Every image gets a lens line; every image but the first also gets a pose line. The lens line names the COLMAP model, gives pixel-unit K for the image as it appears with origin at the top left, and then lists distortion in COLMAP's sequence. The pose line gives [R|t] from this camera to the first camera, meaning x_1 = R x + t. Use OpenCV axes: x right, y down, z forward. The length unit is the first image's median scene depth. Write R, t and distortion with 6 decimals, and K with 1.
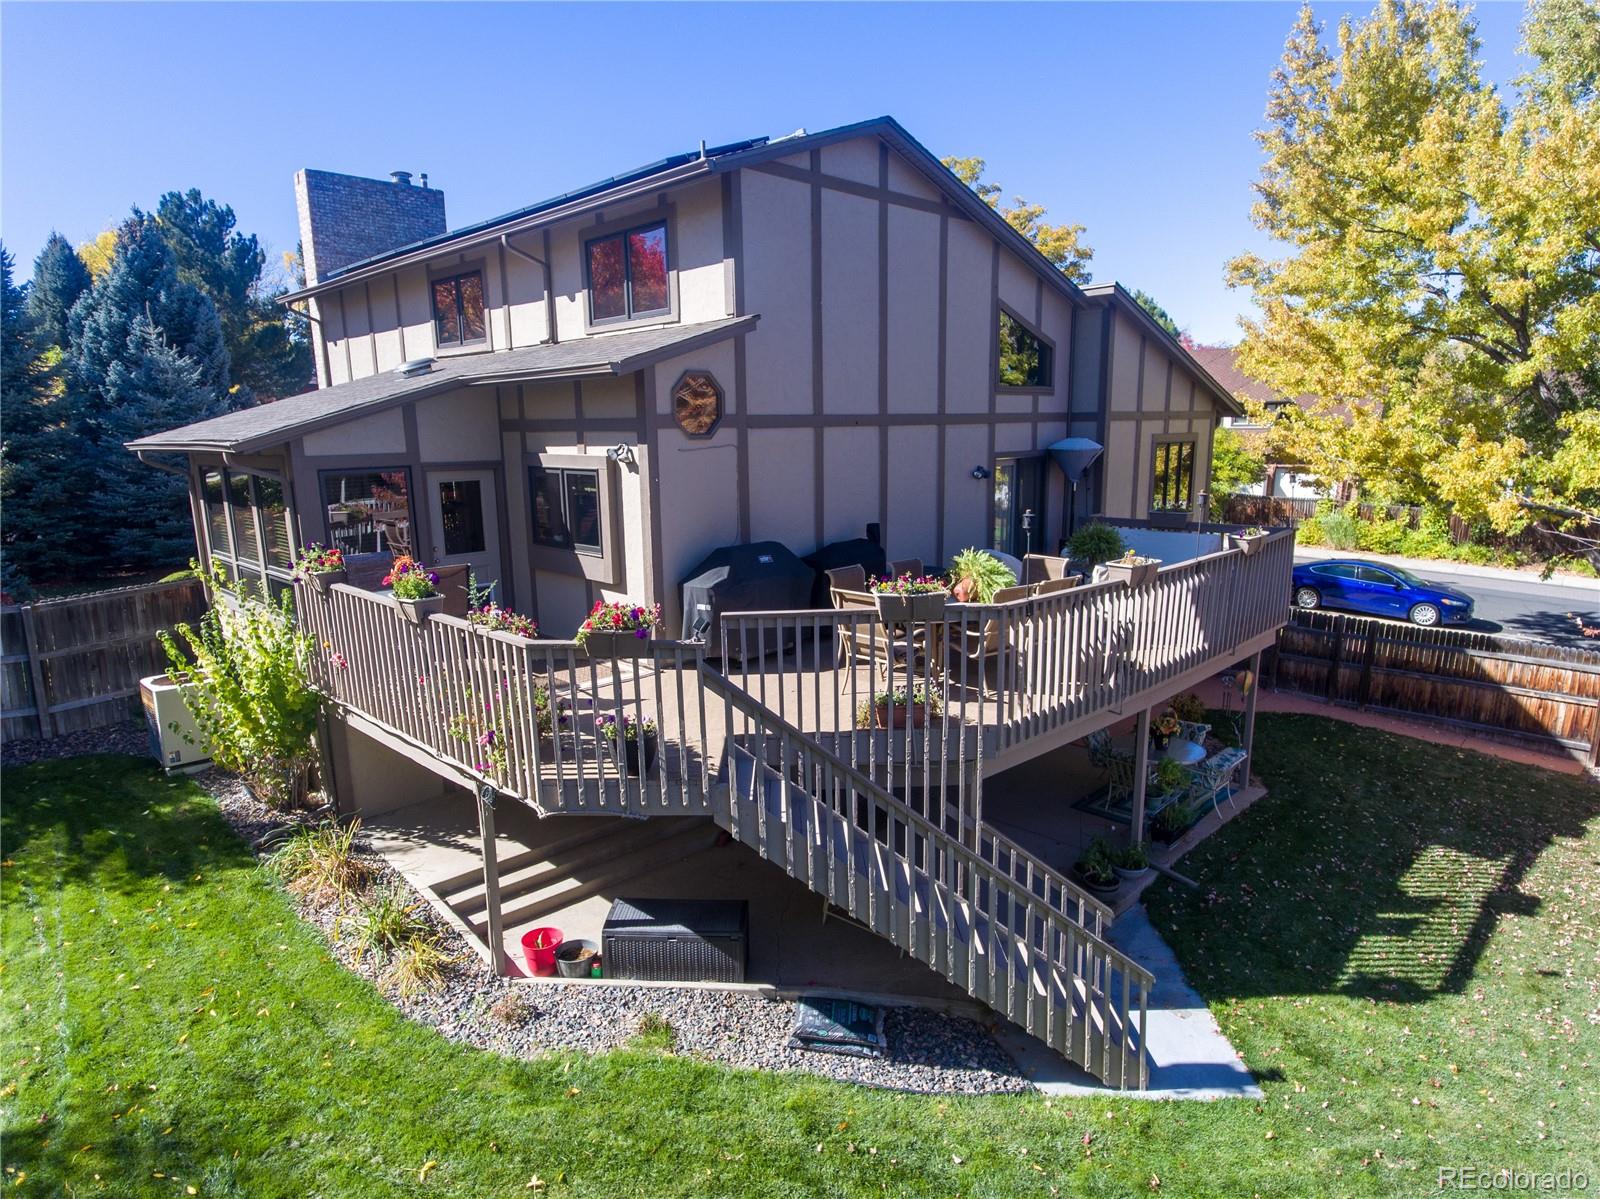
lens RADIAL K [[927.6, 0, 808.3], [0, 927.6, 606.1], [0, 0, 1]] dist [0.000829, 0.000309]
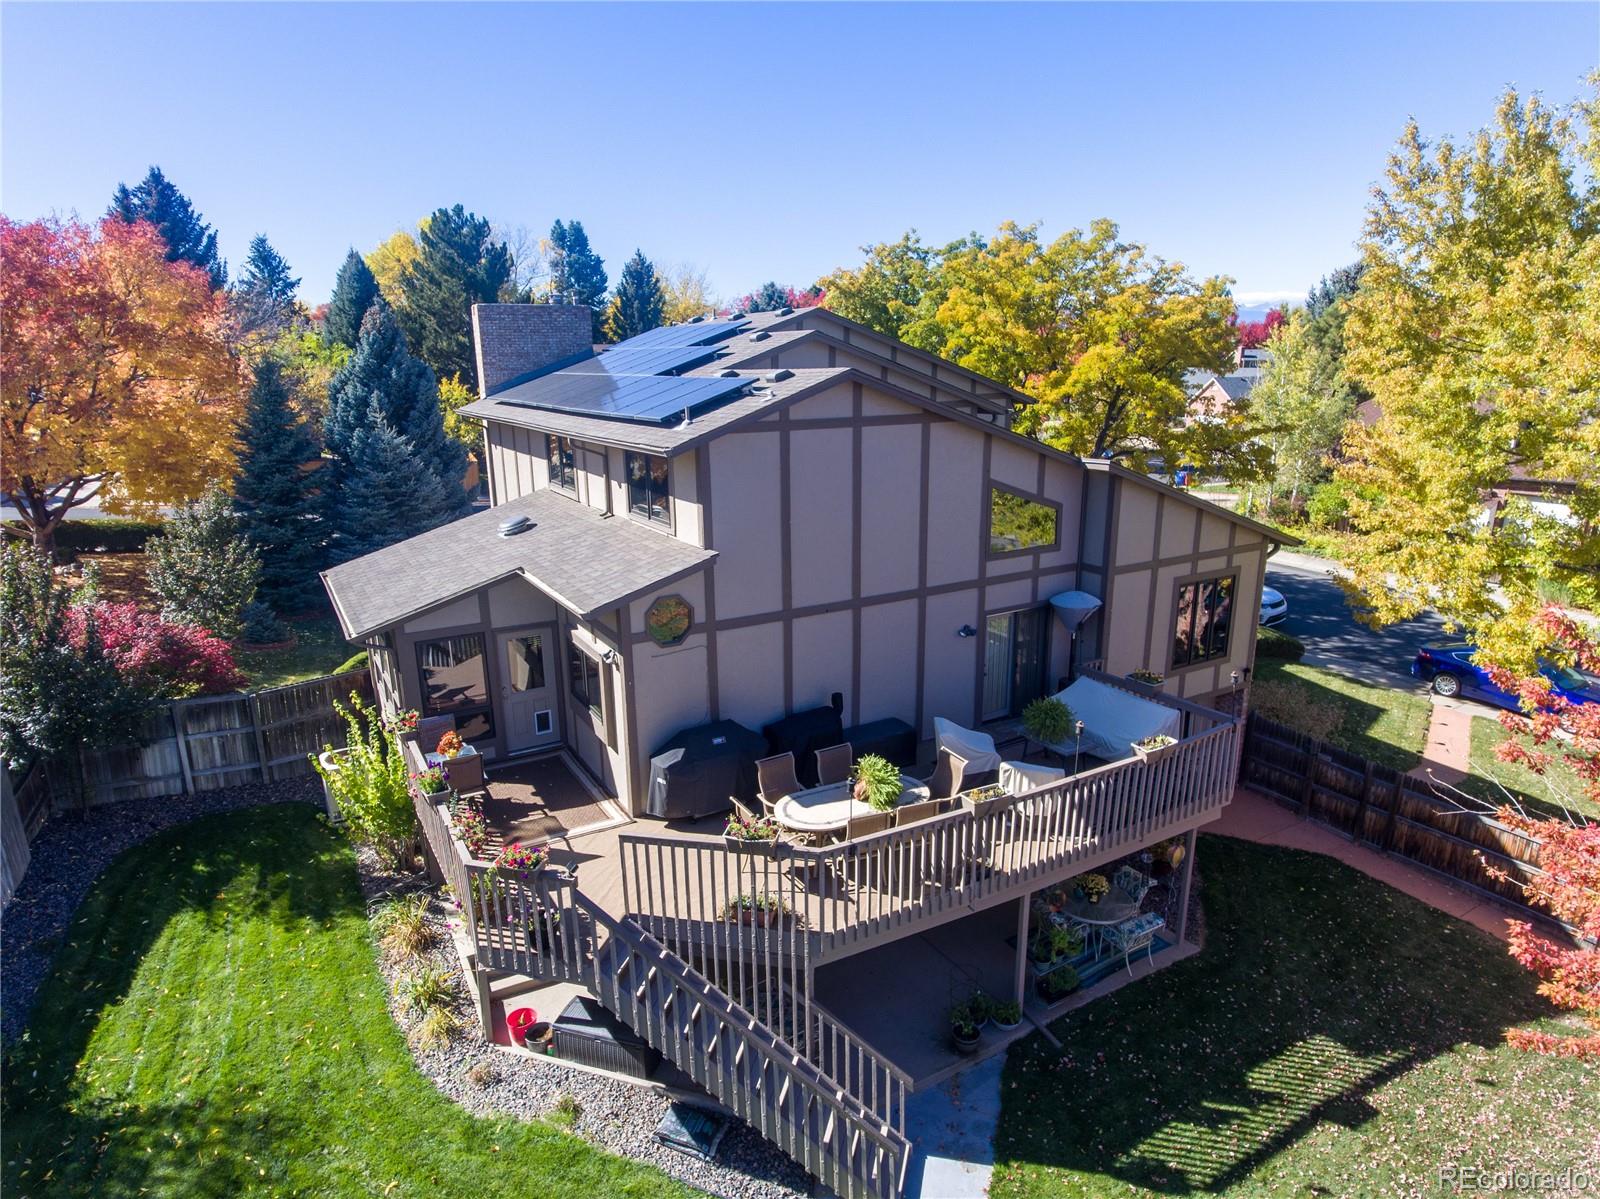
lens RADIAL K [[938.8, 0, 820.5], [0, 938.8, 603.3], [0, 0, 1]] dist [0.001001, -0.000312]
pose [[0.969395, 0.071366, -0.234904, 0.371535], [-0.055935, 0.995855, 0.071718, -0.332397], [0.239049, -0.056384, 0.969369, -0.198966]]
